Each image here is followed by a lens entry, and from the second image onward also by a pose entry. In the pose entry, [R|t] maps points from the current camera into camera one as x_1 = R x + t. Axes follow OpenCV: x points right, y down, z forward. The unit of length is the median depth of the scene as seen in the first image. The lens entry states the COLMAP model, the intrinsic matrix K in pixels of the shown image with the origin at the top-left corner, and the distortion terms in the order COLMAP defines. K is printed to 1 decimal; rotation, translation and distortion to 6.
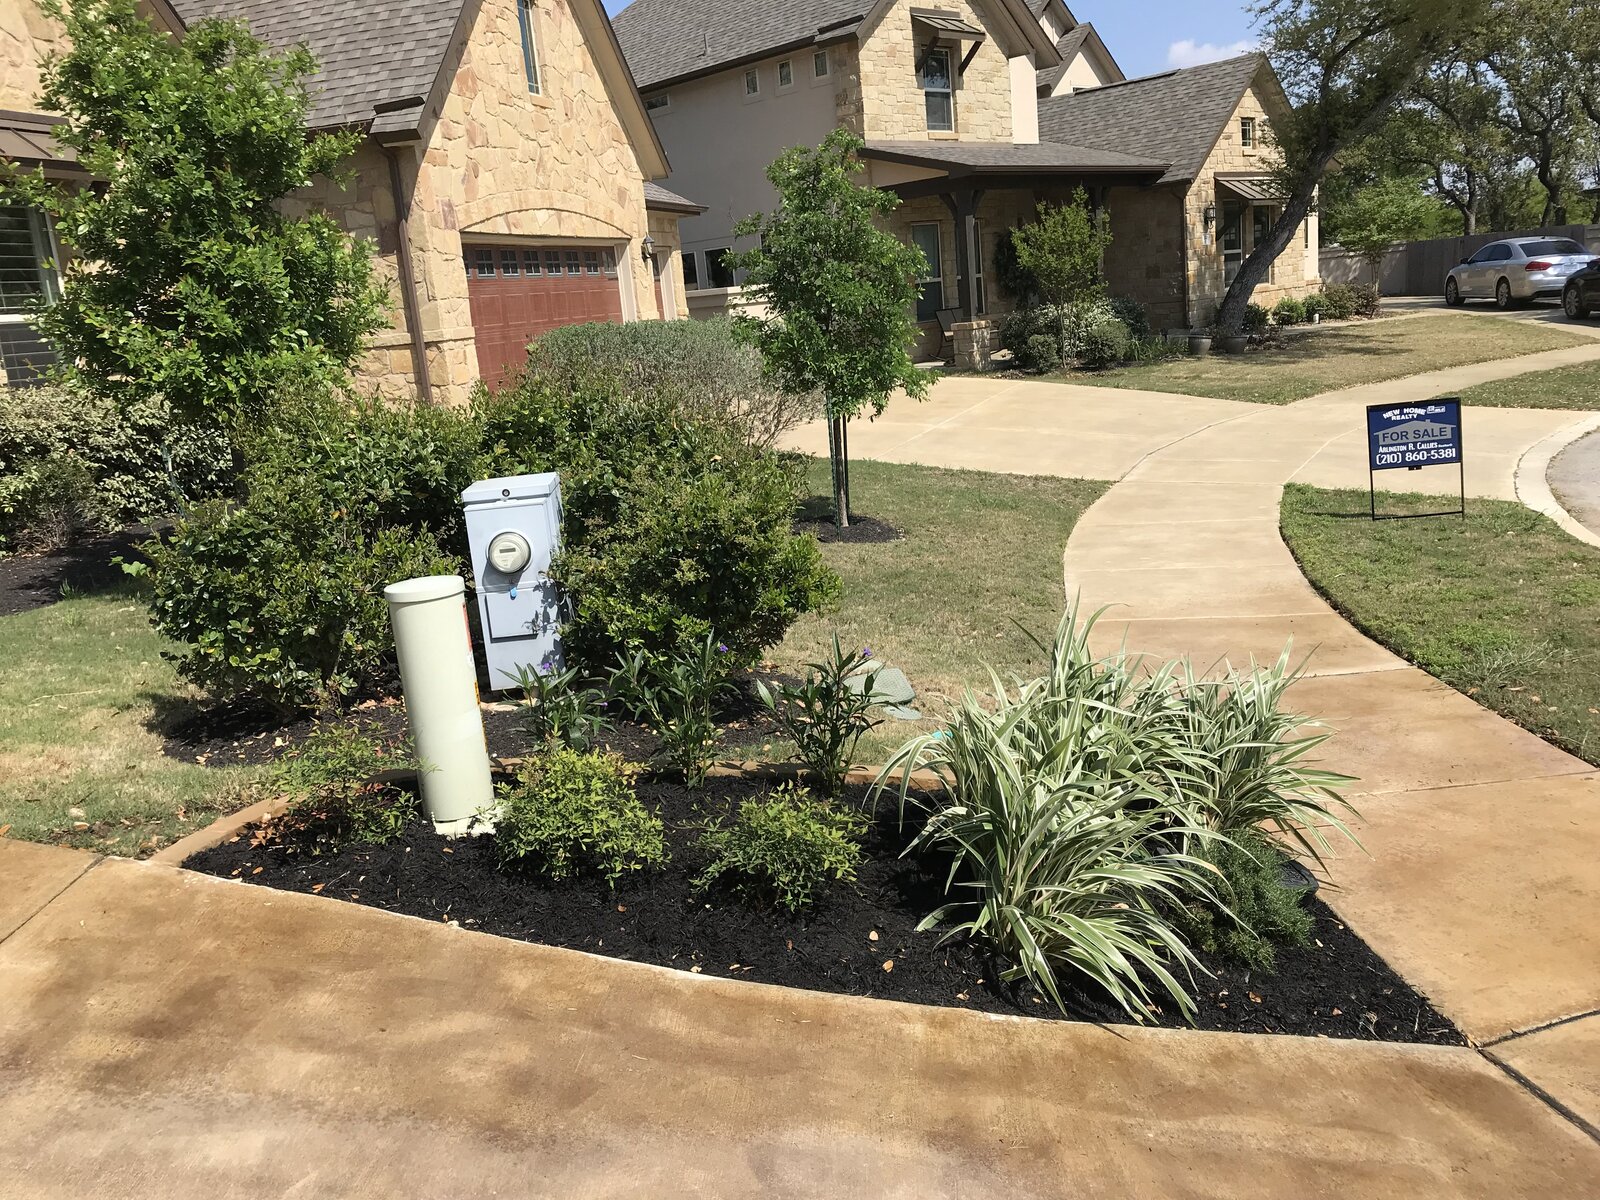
lens RADIAL K [[1318.3, 0, 800.4], [0, 1318.3, 560.8], [0, 0, 1]] dist [0.004861, 0.001124]
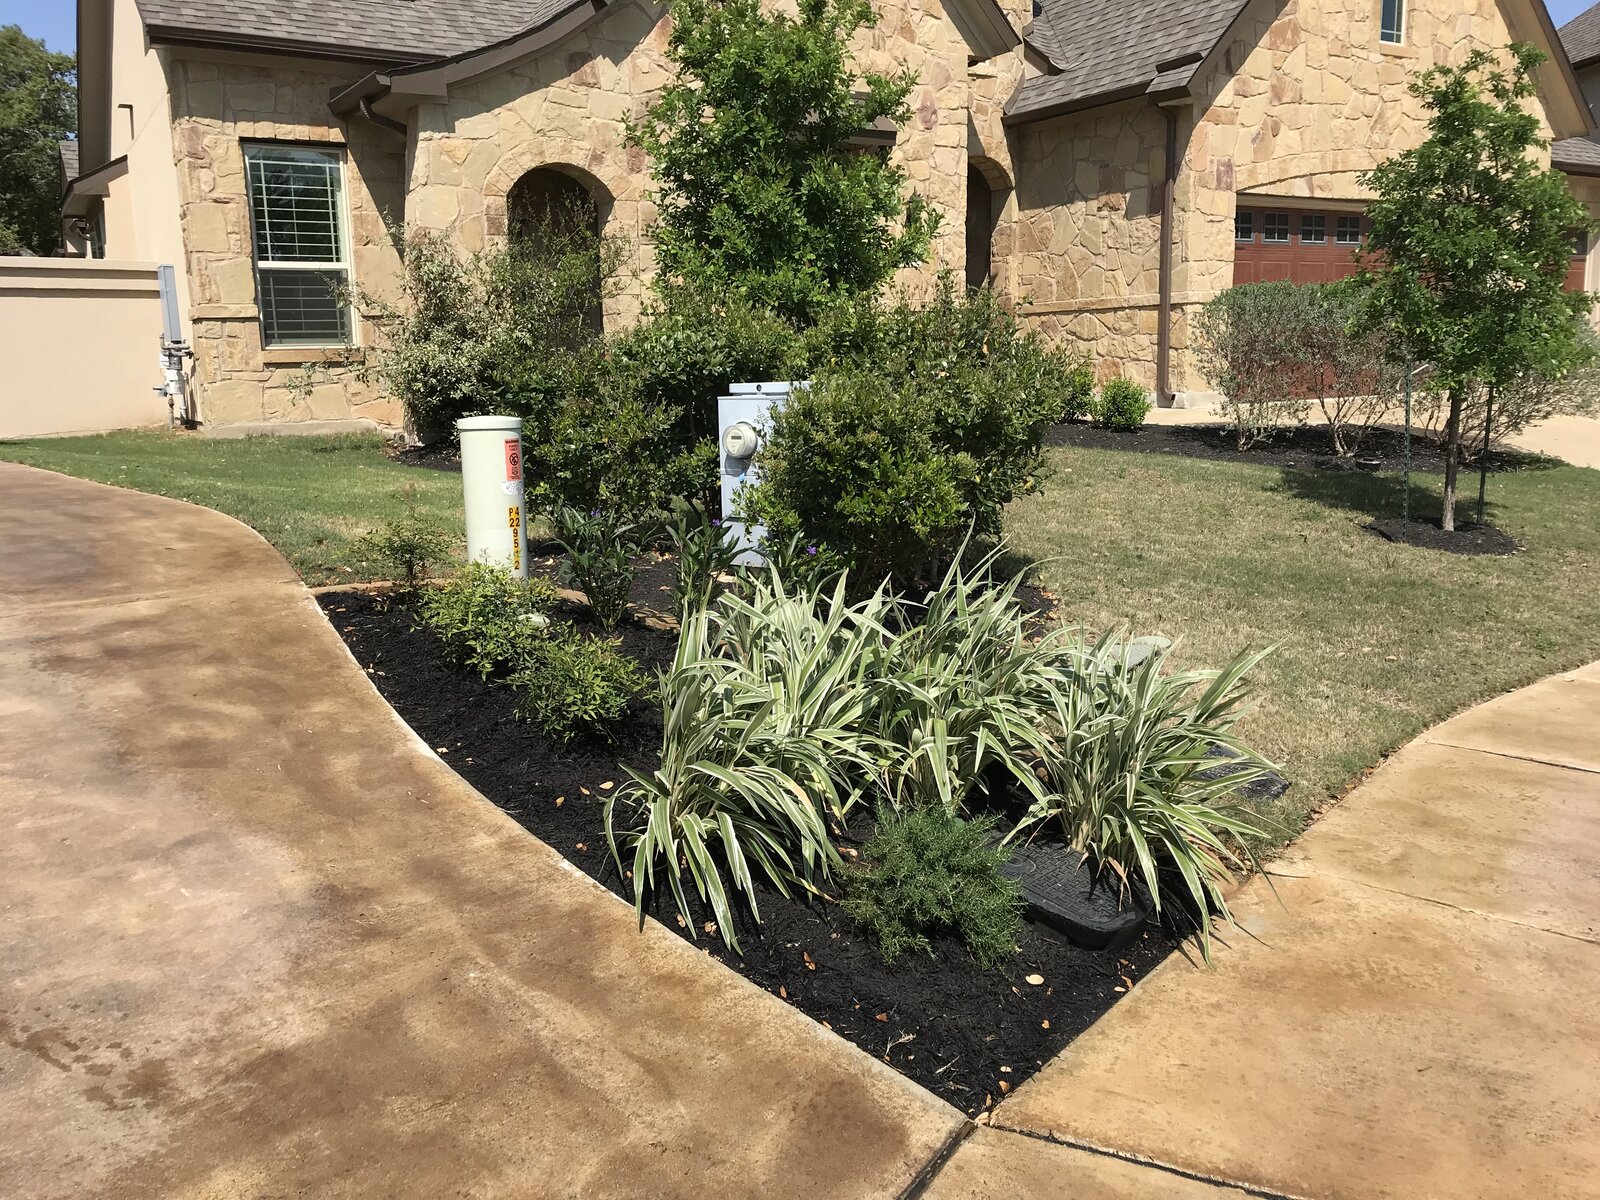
lens RADIAL K [[1294.6, 0, 799.9], [0, 1294.6, 605.4], [0, 0, 1]] dist [0.016898, -0.006740]
pose [[0.728331, 0.201982, -0.654781, 0.205350], [-0.173644, 0.978782, 0.108778, 0.000987], [0.662859, 0.034472, 0.747950, 0.080605]]
